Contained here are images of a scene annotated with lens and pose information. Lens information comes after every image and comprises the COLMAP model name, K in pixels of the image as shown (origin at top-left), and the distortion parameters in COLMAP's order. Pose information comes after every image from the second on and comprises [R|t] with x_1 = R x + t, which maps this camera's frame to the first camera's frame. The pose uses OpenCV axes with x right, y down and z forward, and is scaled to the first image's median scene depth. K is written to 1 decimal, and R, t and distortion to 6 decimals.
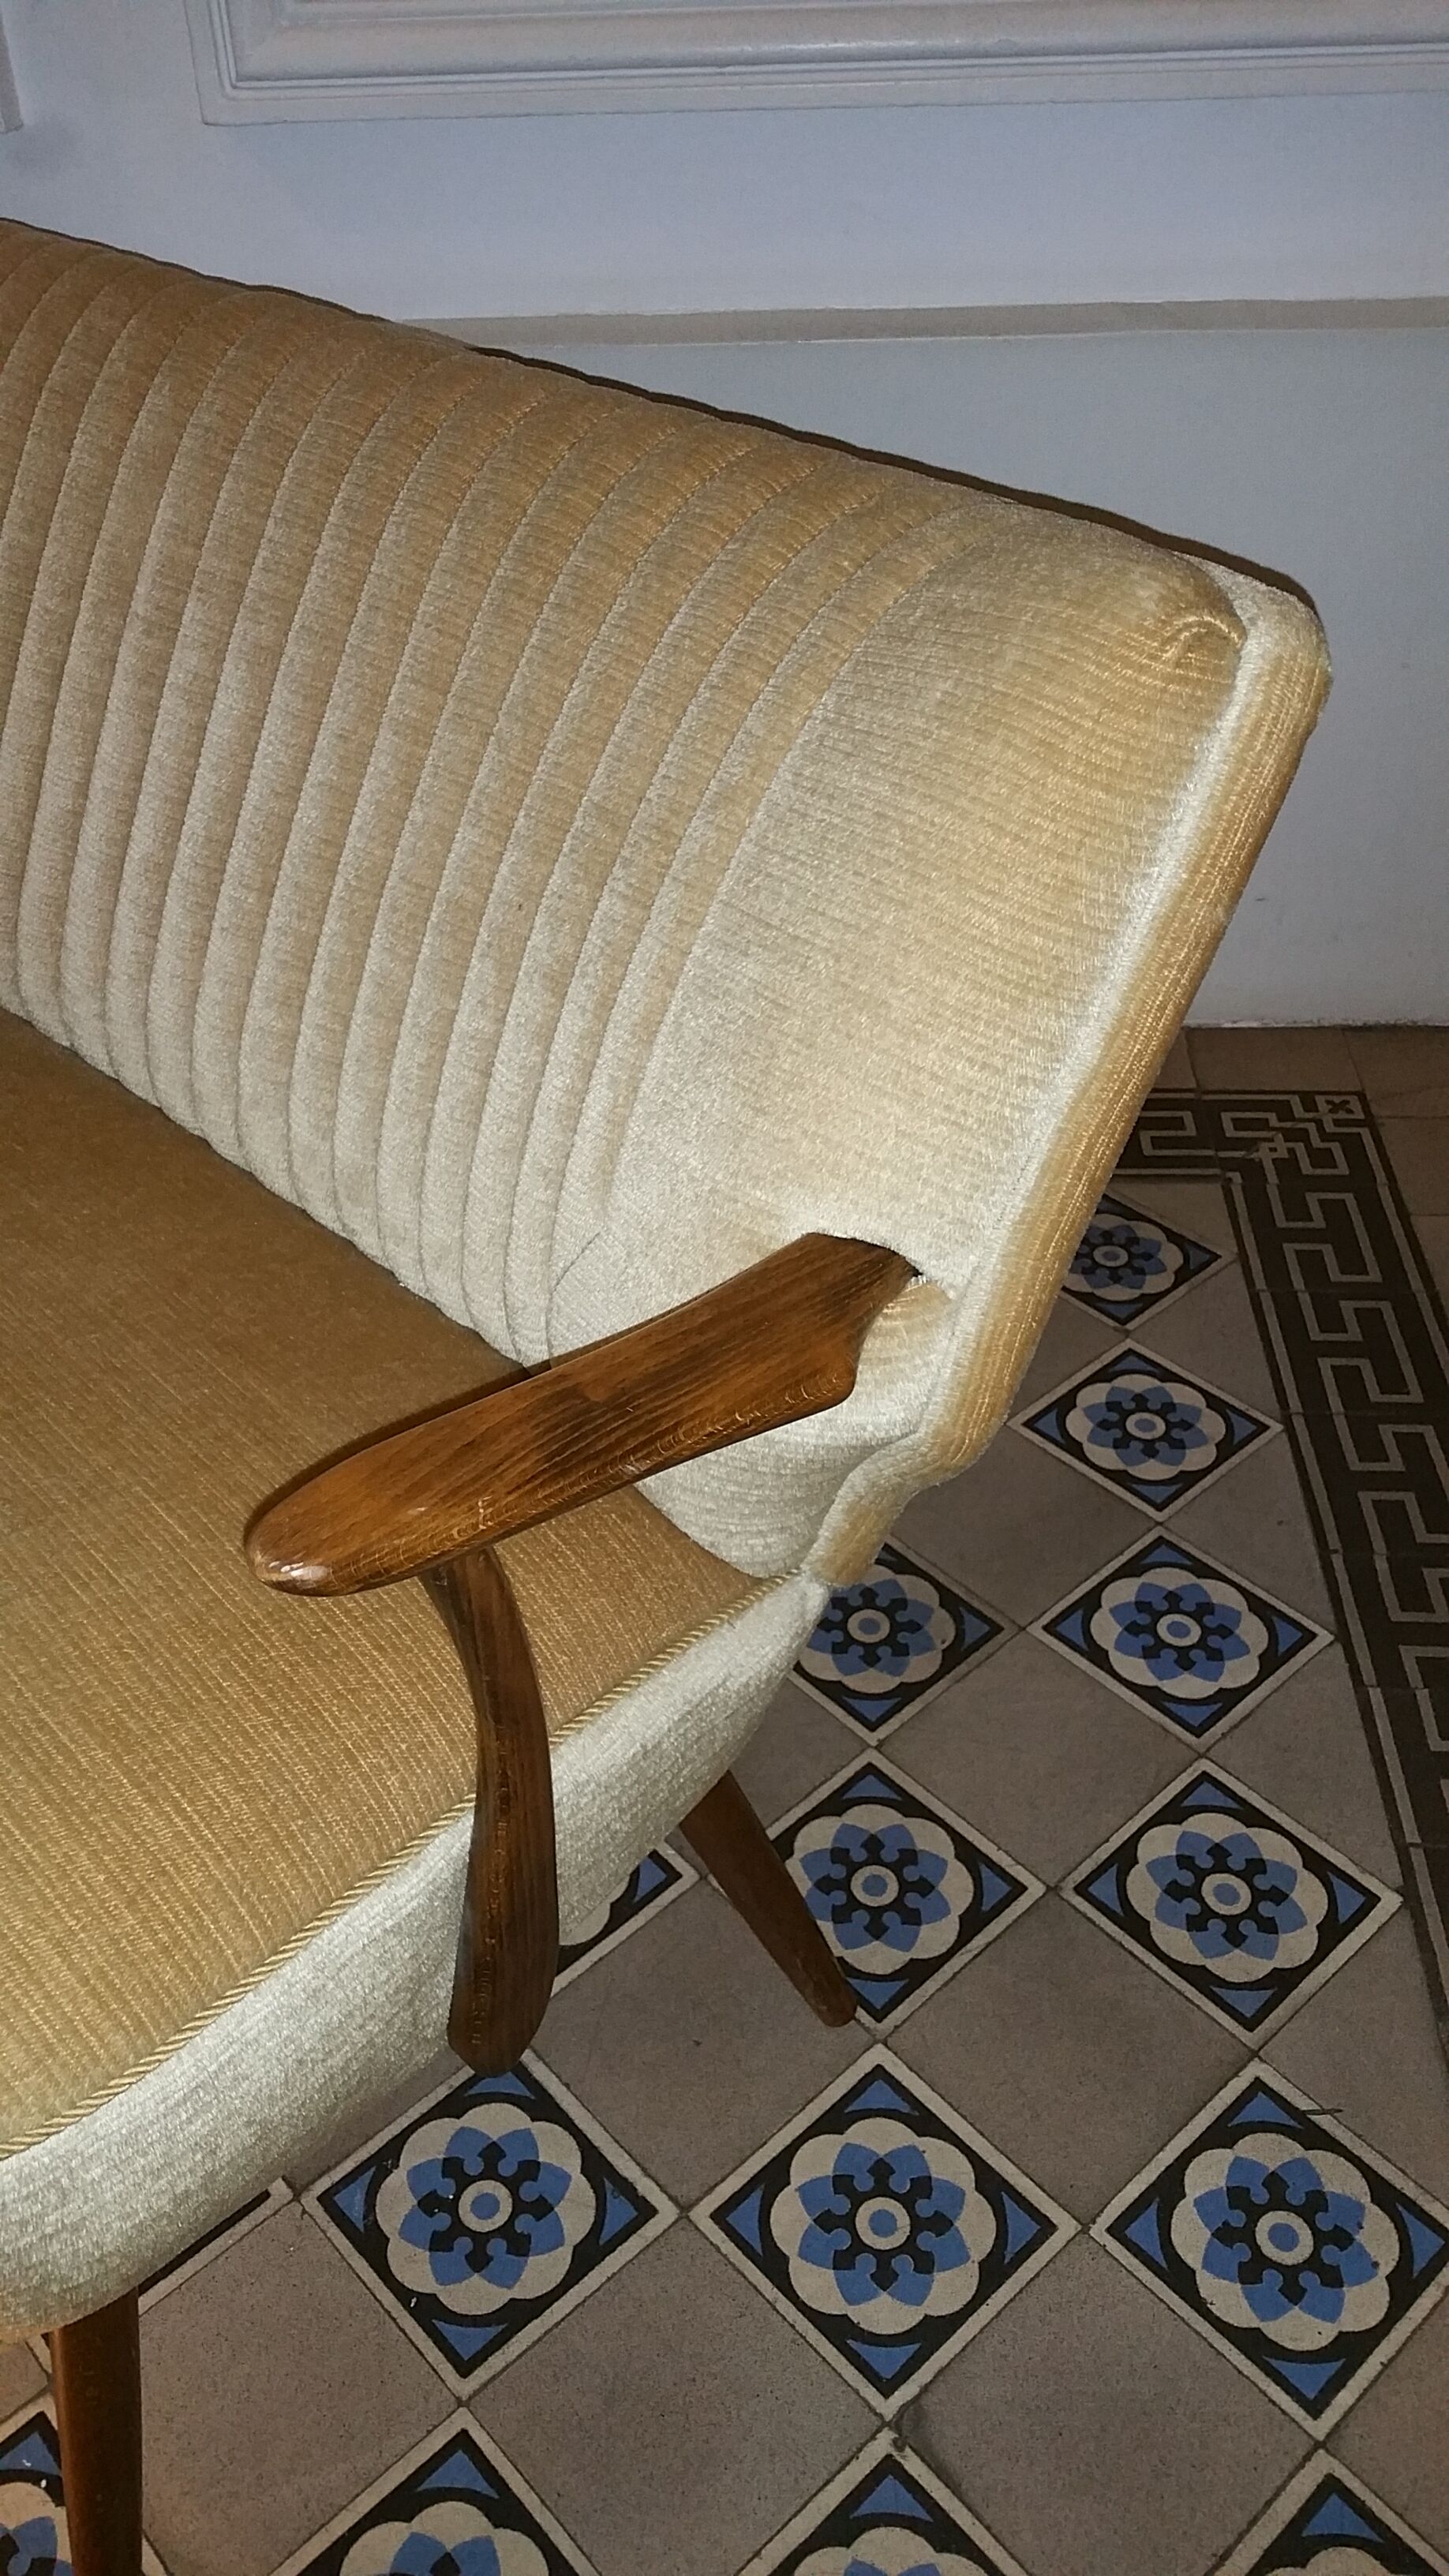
lens RADIAL K [[2146.8, 0, 704.1], [0, 2146.8, 1242.7], [0, 0, 1]] dist [0.065147, -0.160415]
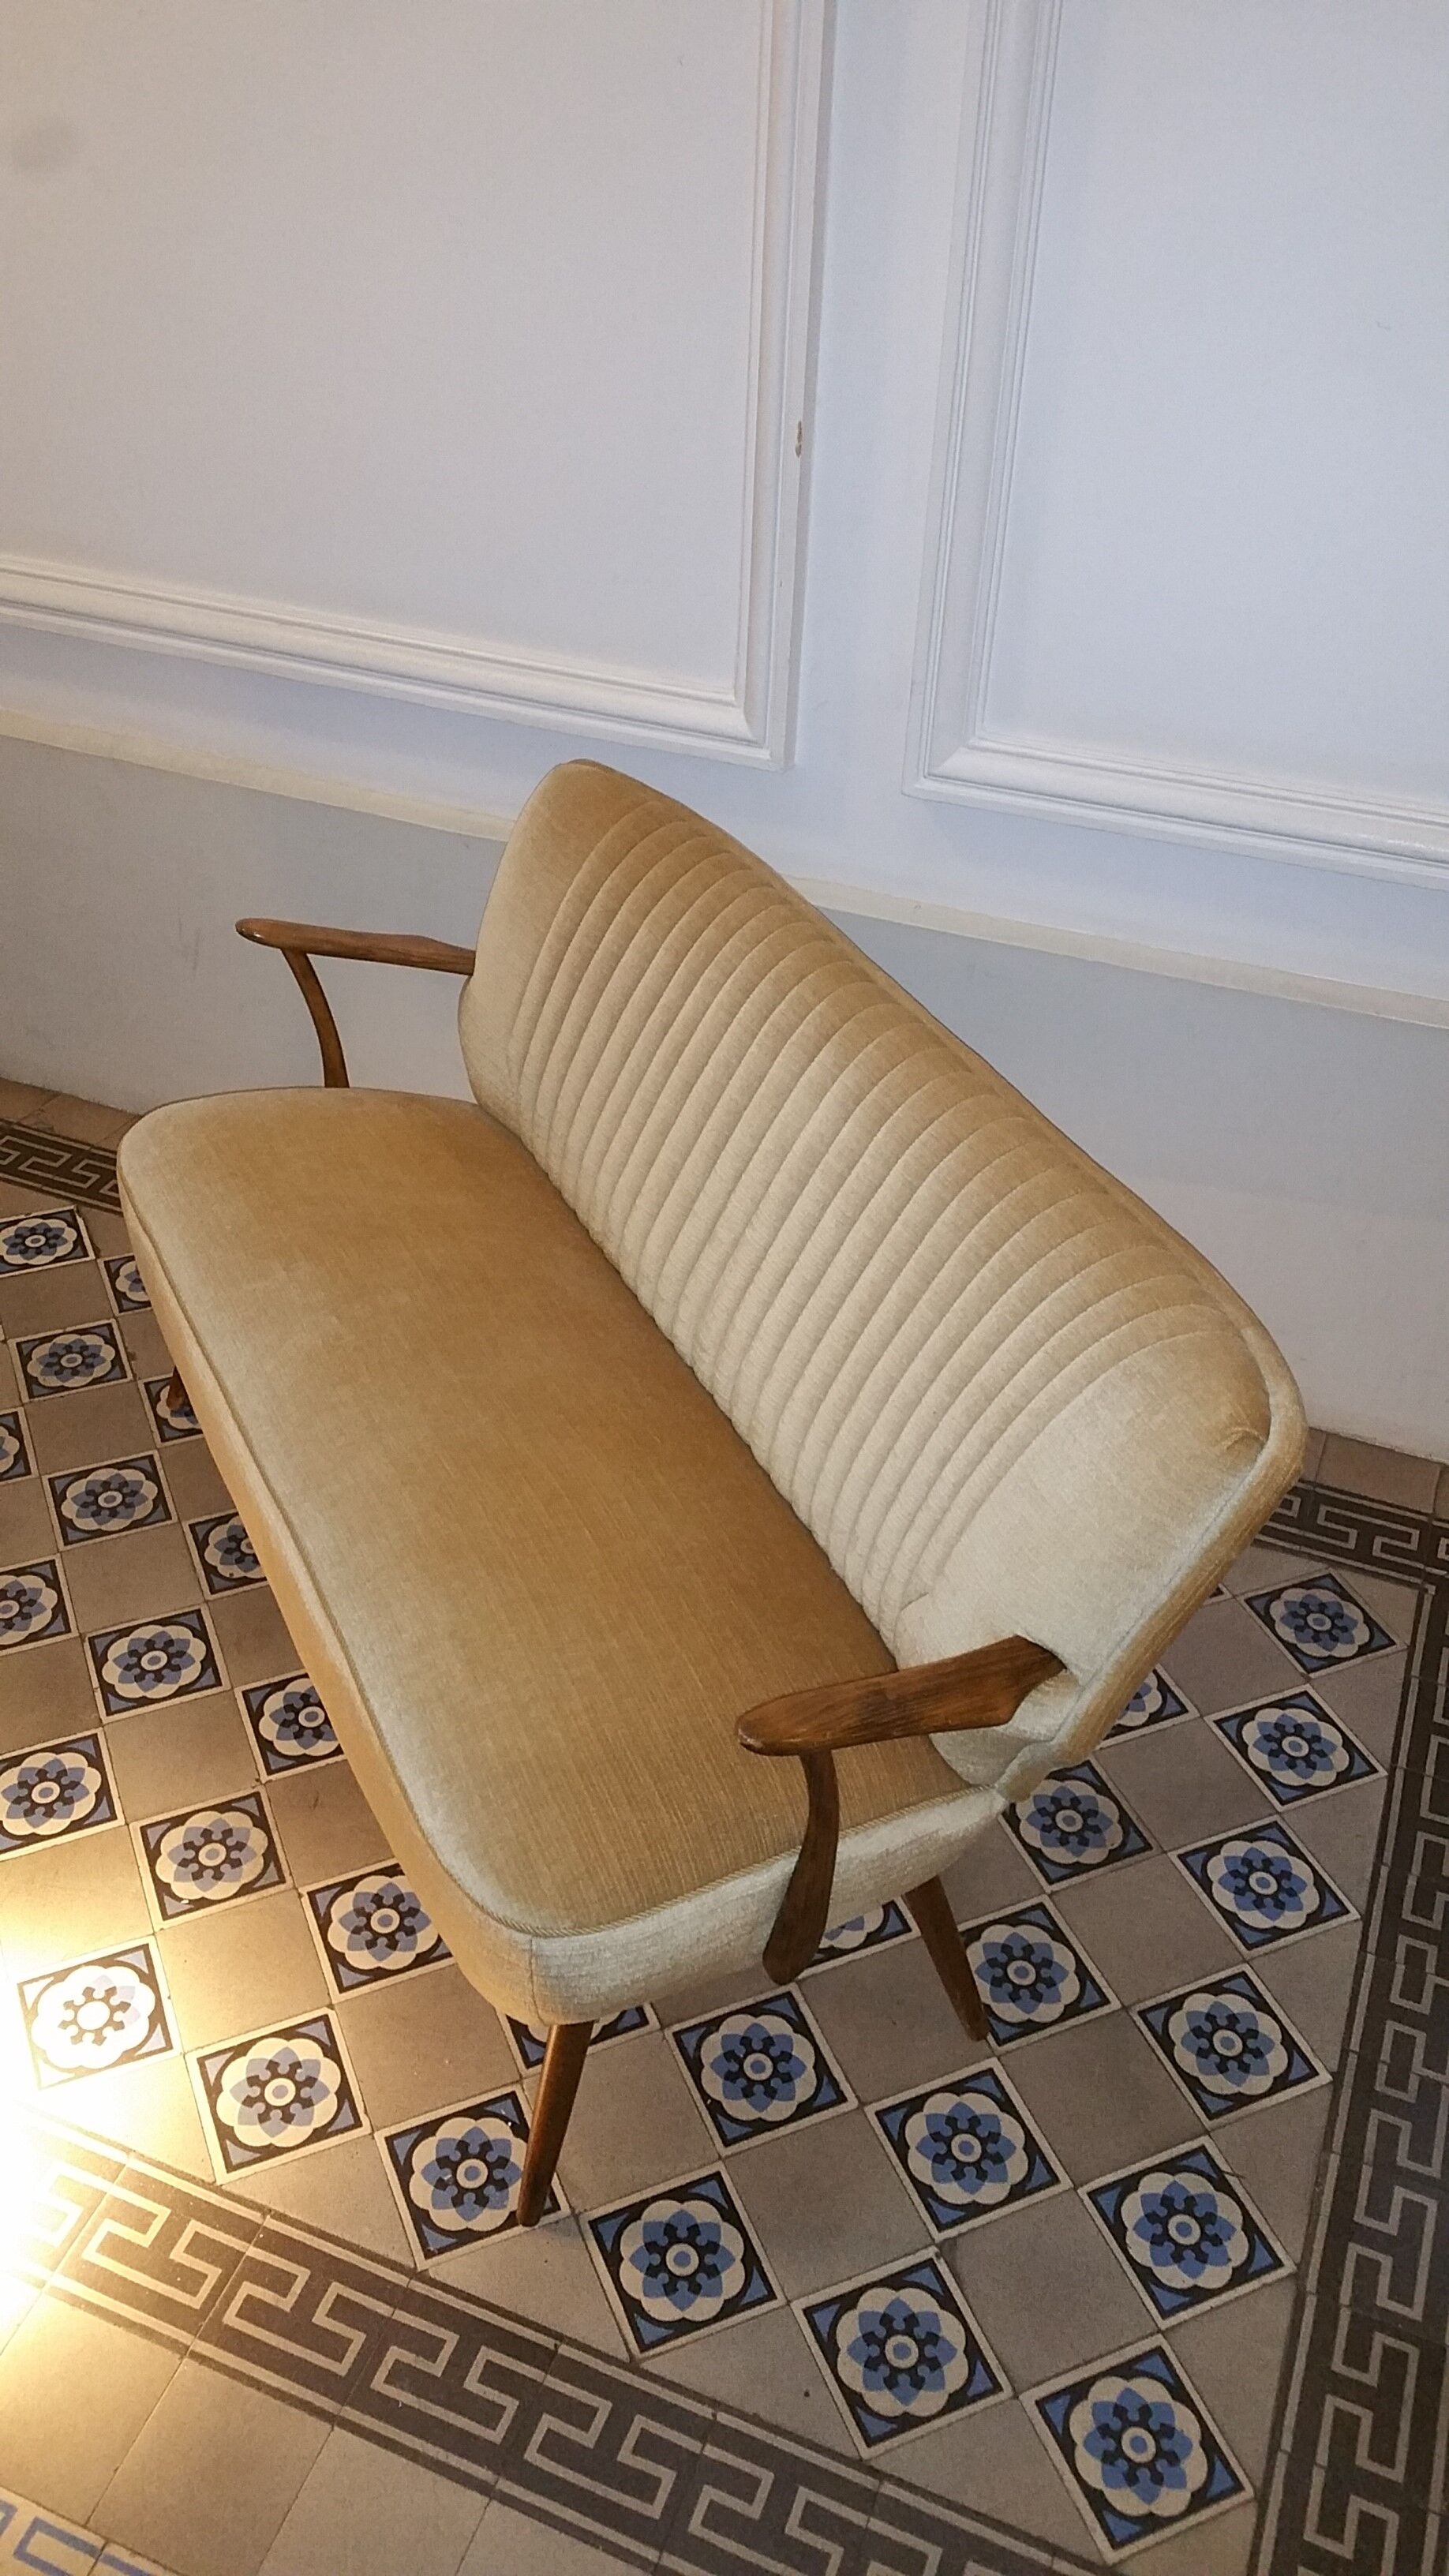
lens RADIAL K [[2146.8, 0, 702.3], [0, 2146.8, 1274.2], [0, 0, 1]] dist [0.065147, -0.160415]
pose [[0.944323, 0.237894, -0.227289, 0.111481], [-0.241996, 0.970225, 0.010064, -0.216434], [0.222916, 0.045499, 0.973775, -0.833452]]
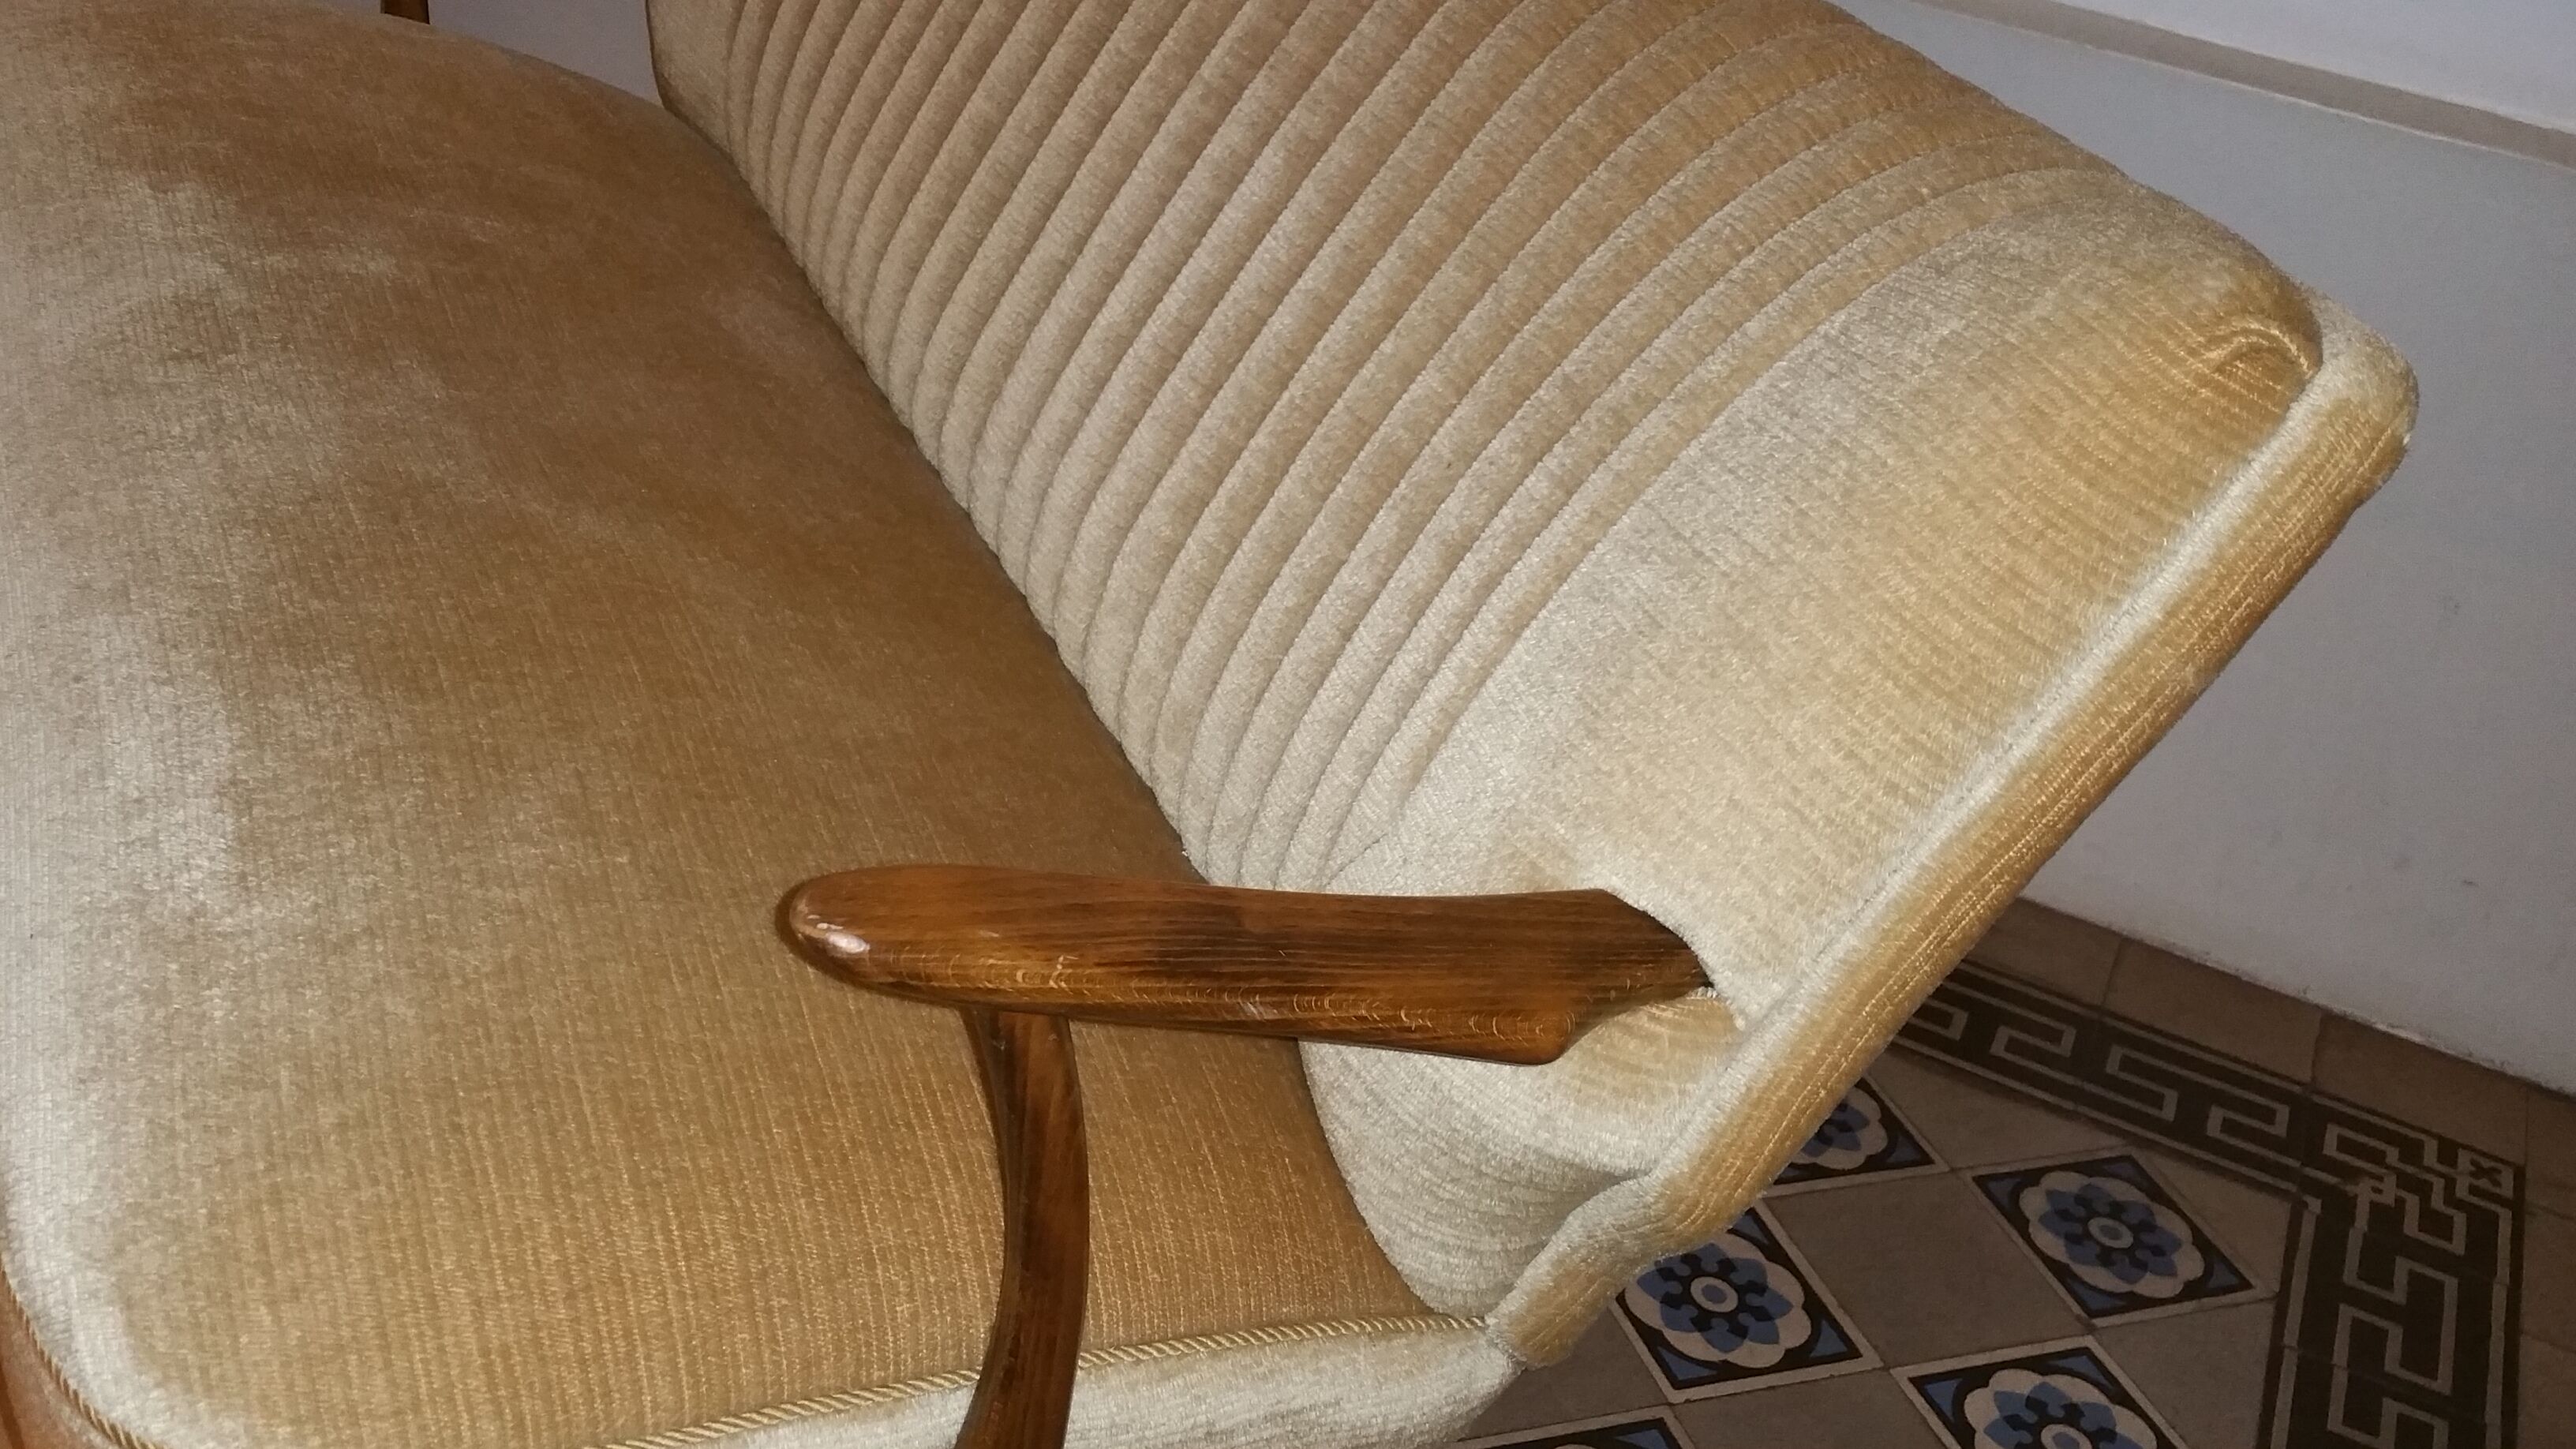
lens RADIAL K [[2709.4, 0, 1274.6], [0, 2709.4, 711.1], [0, 0, 1]] dist [0.025360, 0.000000]
pose [[0.917273, 0.327720, -0.226296, 0.116807], [-0.357954, 0.927504, -0.107733, 0.070338], [0.174584, 0.179824, 0.968083, -0.042112]]
